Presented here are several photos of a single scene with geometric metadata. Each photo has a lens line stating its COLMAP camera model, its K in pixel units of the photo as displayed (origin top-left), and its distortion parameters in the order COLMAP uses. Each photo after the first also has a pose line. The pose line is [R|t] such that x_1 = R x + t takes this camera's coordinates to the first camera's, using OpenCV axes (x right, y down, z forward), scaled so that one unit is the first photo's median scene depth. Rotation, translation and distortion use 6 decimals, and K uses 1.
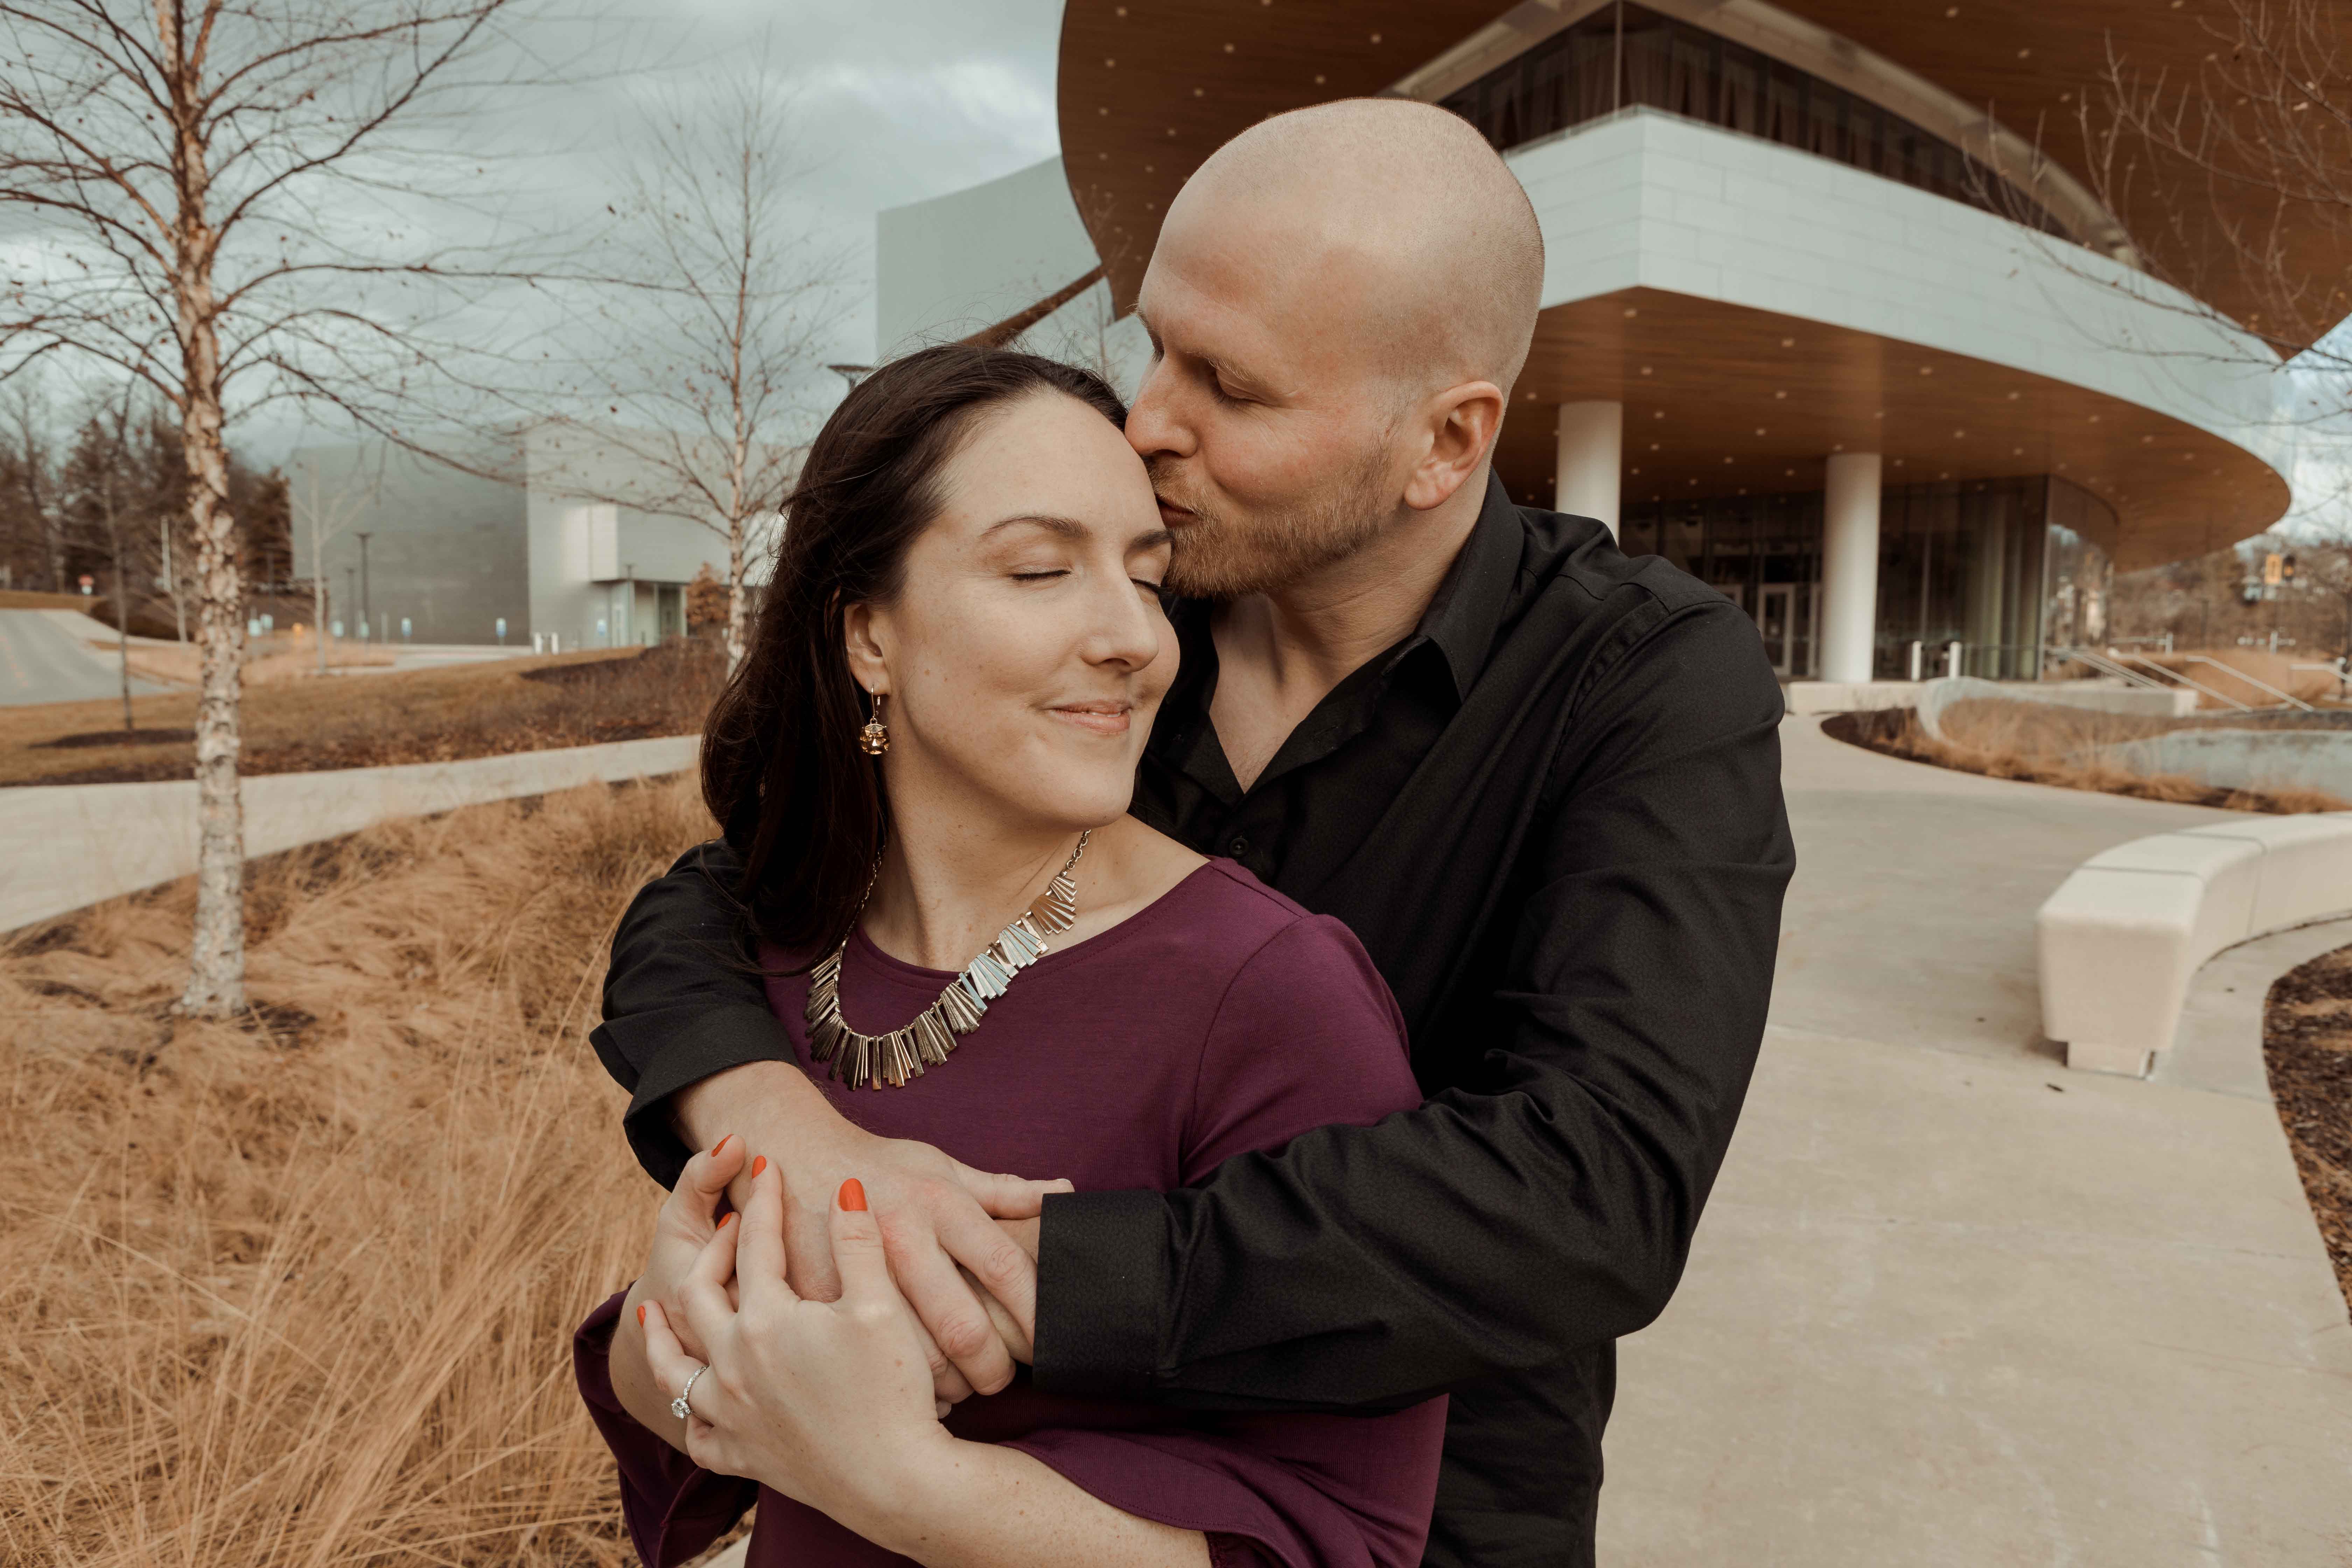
lens RADIAL K [[1660.7, 0, 1168.1], [0, 1660.7, 787.6], [0, 0, 1]] dist [-0.017089, 0.007291]
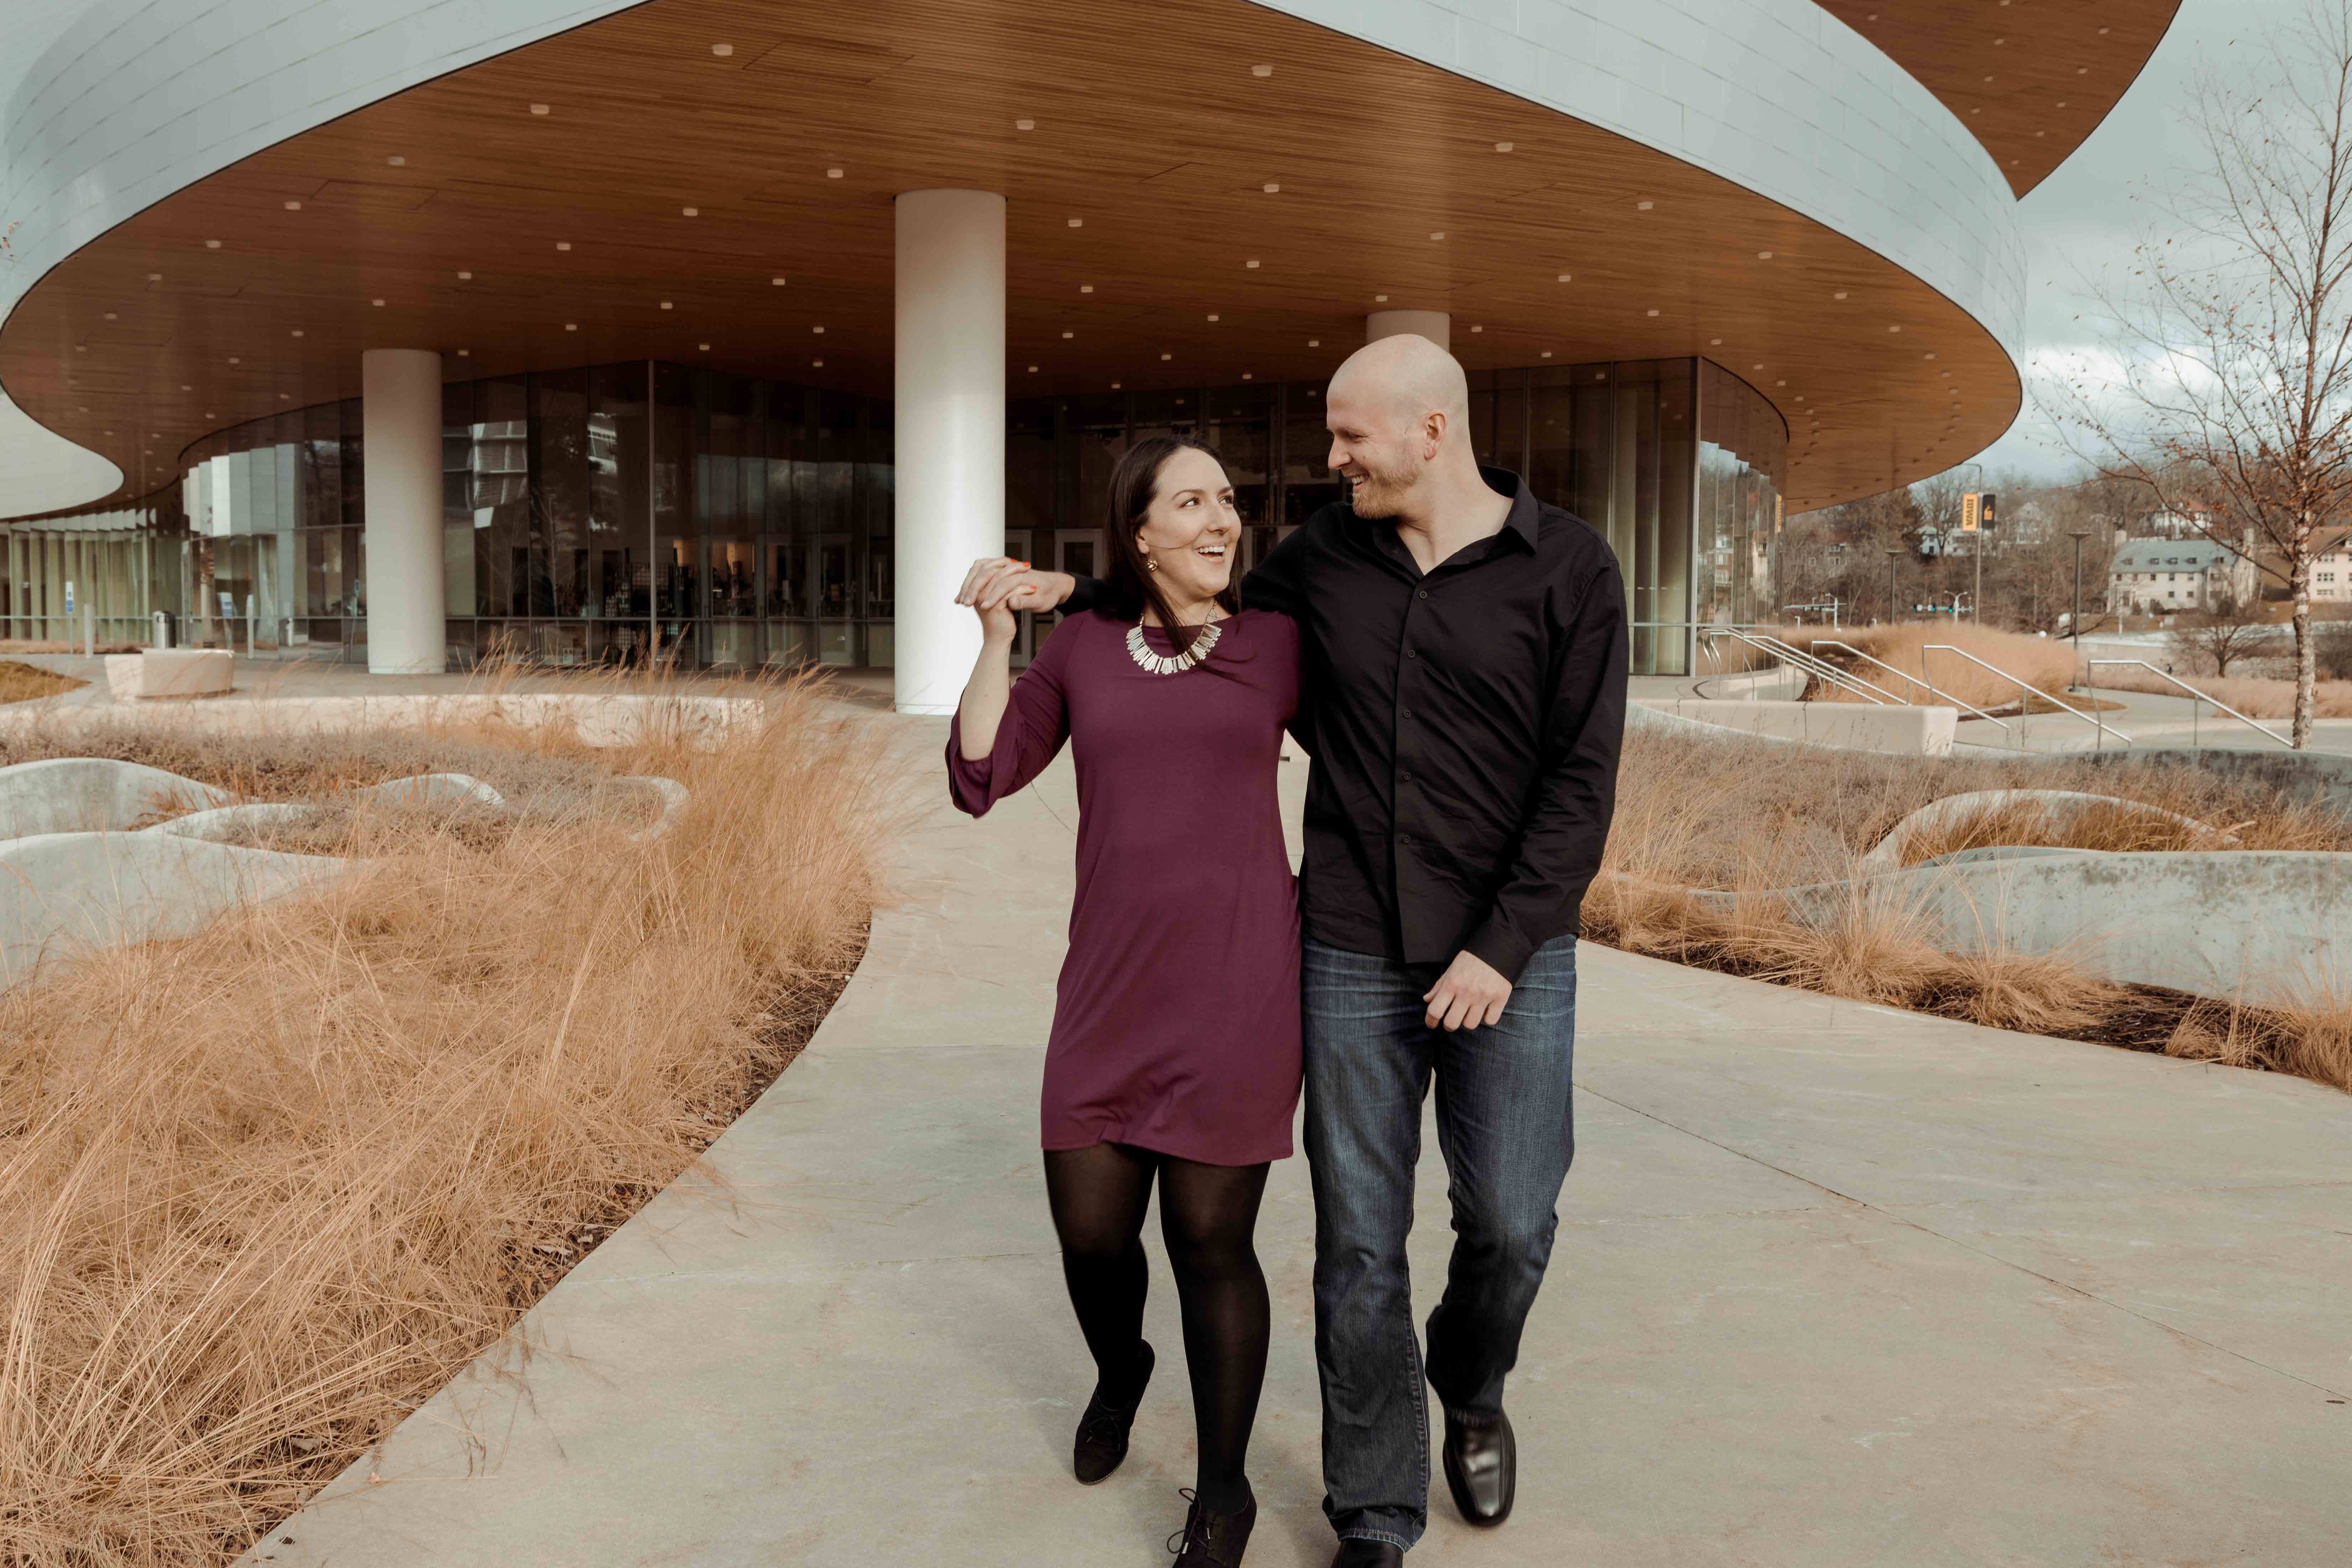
lens RADIAL K [[2377.3, 0, 1176.0], [0, 2377.3, 784.0], [0, 0, 1]] dist [0.011865, -0.008427]
pose [[0.962316, -0.023366, 0.270928, 0.115512], [0.027716, 0.999541, -0.012243, -0.024109], [-0.270517, 0.019290, 0.962522, 0.232076]]
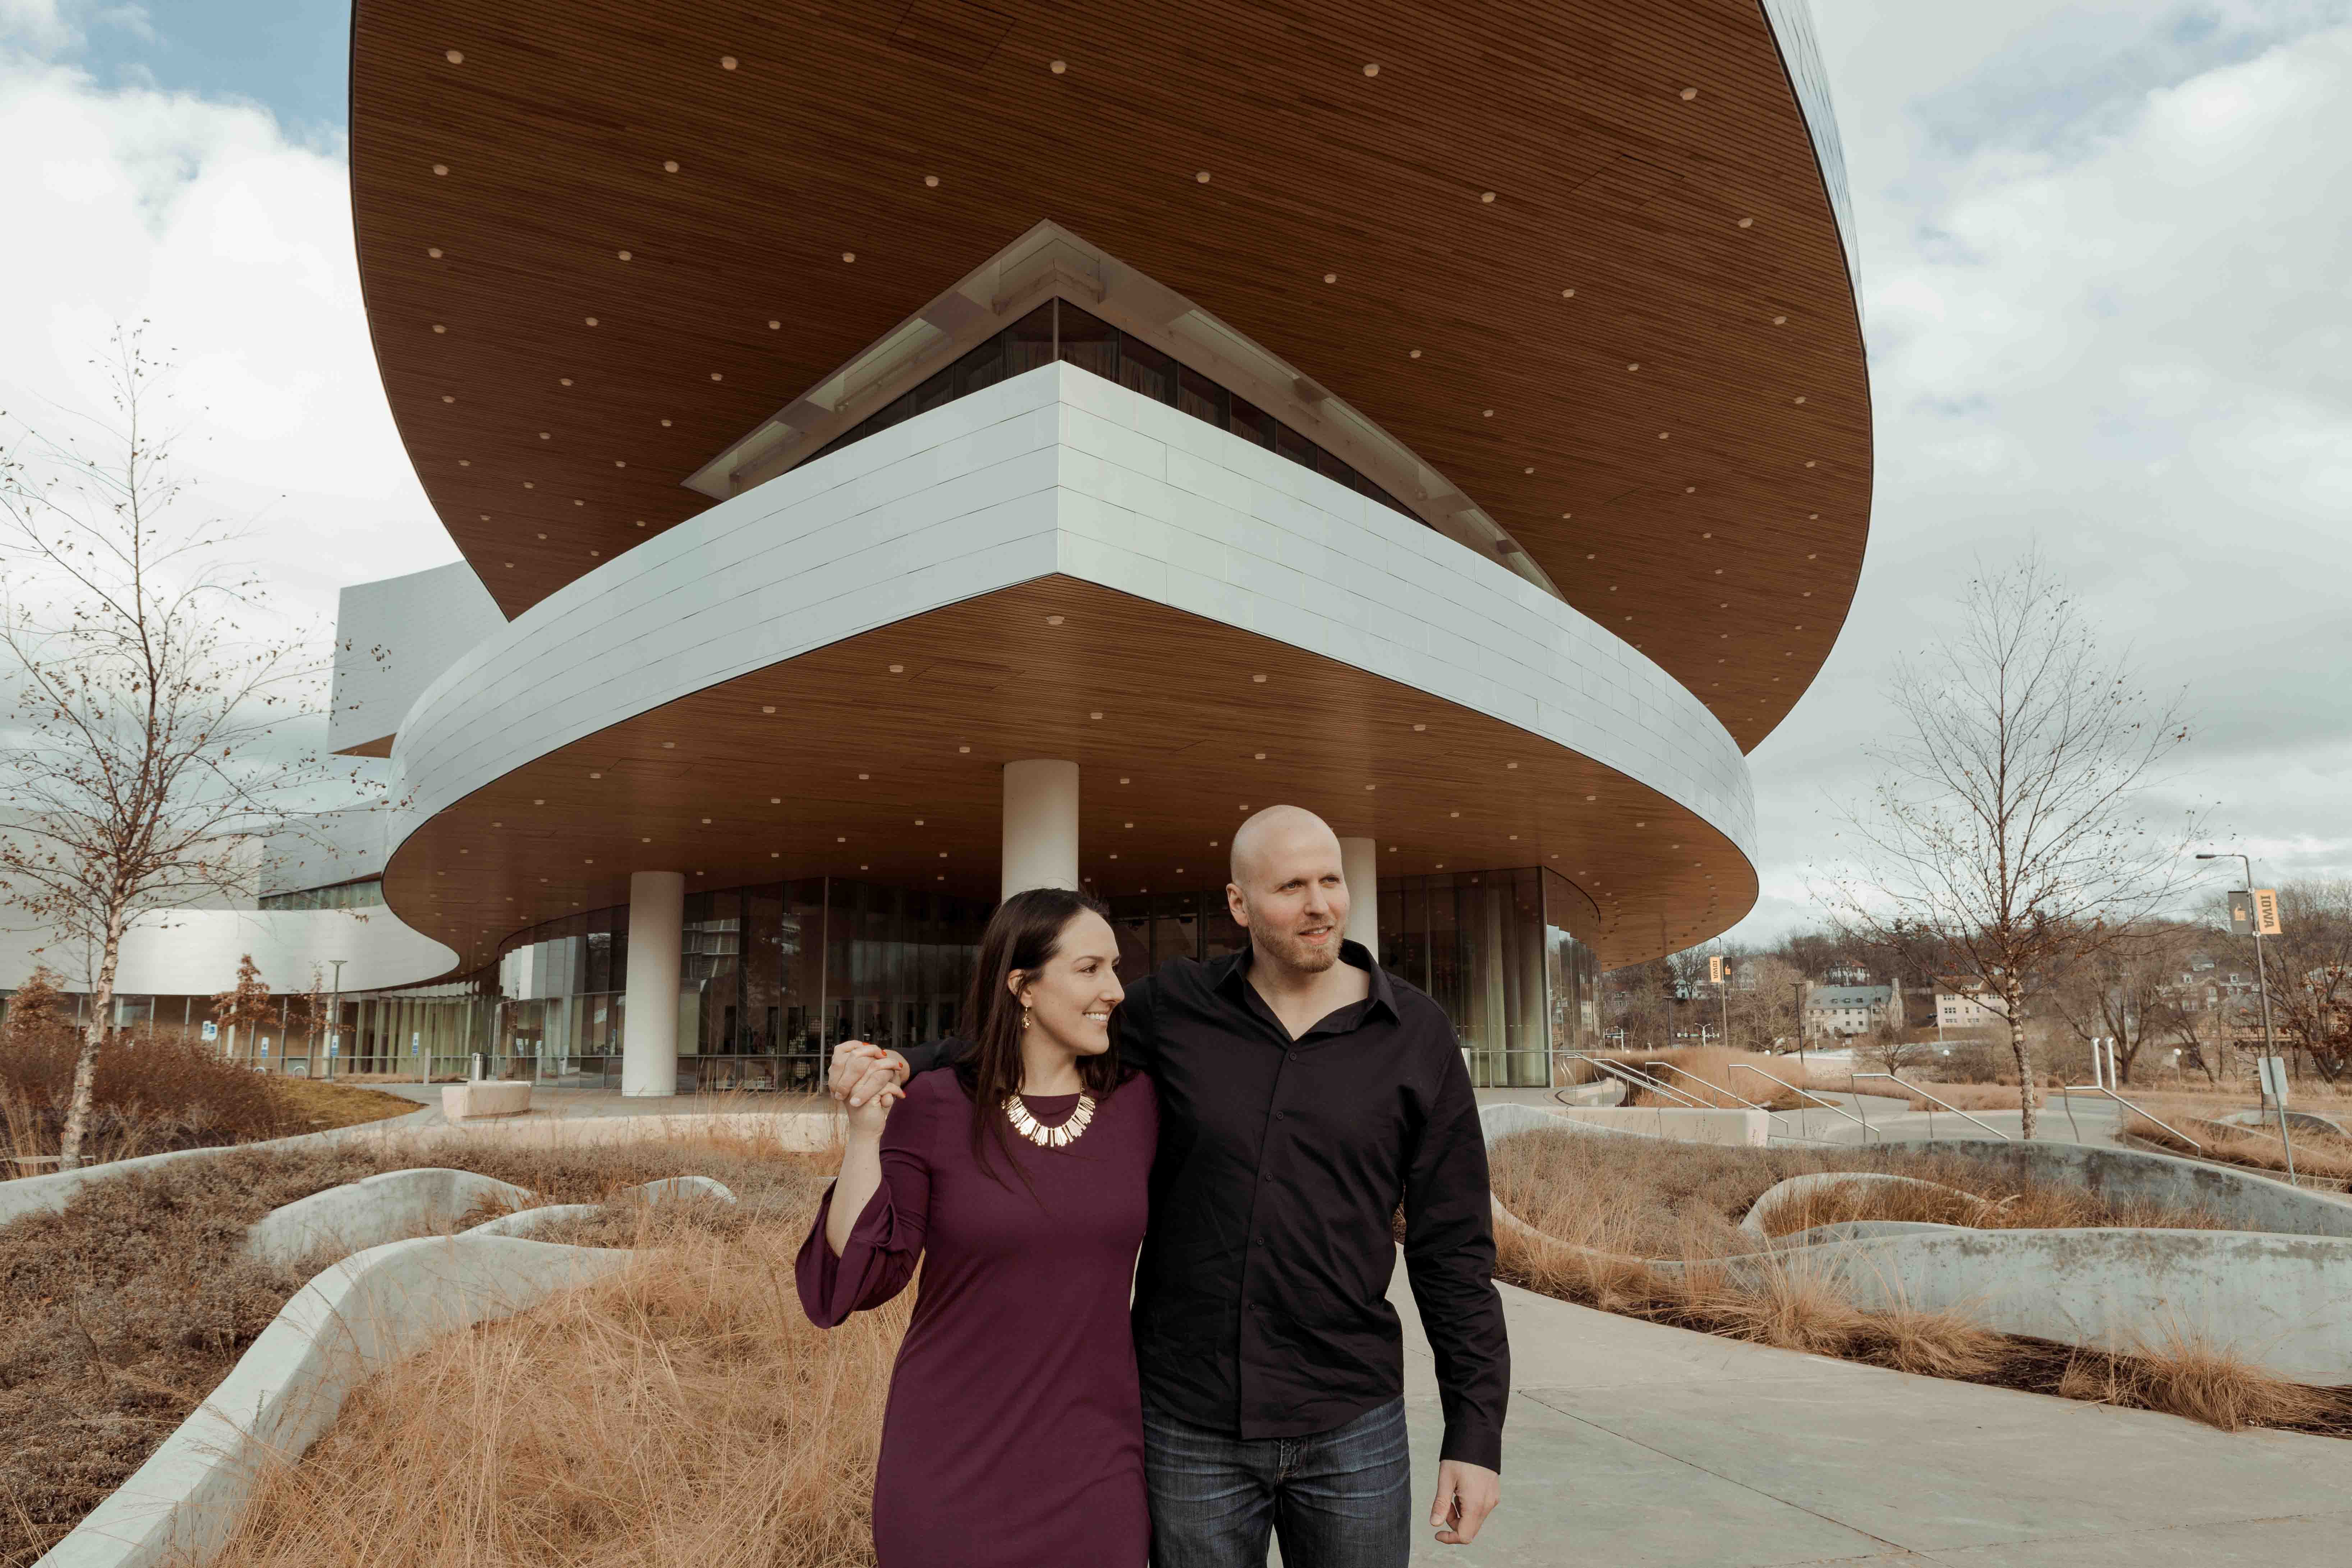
lens RADIAL K [[1619.8, 0, 1174.8], [0, 1619.8, 786.3], [0, 0, 1]] dist [-0.033547, 0.027510]
pose [[0.960955, 0.028818, 0.275201, 0.106483], [0.039562, 0.970035, -0.239725, -0.028538], [-0.273863, 0.241252, 0.931019, 0.259414]]
